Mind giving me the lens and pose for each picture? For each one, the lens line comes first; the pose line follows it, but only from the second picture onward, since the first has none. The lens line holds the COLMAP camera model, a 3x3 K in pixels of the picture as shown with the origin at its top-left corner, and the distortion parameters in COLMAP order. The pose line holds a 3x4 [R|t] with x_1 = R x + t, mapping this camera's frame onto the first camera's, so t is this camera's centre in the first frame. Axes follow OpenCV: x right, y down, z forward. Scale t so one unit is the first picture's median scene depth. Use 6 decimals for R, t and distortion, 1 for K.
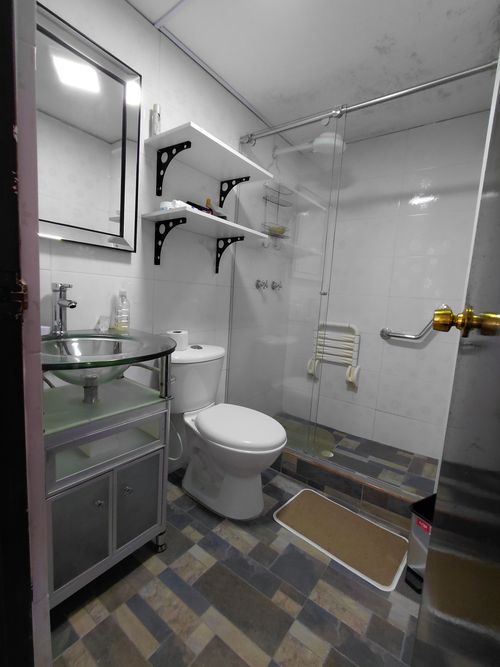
lens RADIAL K [[310.3, 0, 249.9], [0, 310.3, 335.0], [0, 0, 1]] dist [-0.011618, 0.002009]
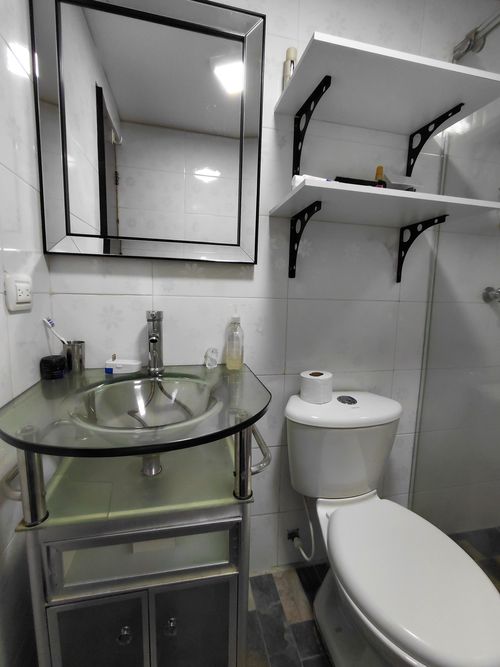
lens RADIAL K [[310.3, 0, 248.5], [0, 310.3, 331.8], [0, 0, 1]] dist [-0.011618, 0.002009]
pose [[0.758408, 0.040341, -0.650531, 0.085743], [-0.061780, 0.998038, -0.010134, -0.083030], [0.648846, 0.047875, 0.759412, 0.372800]]
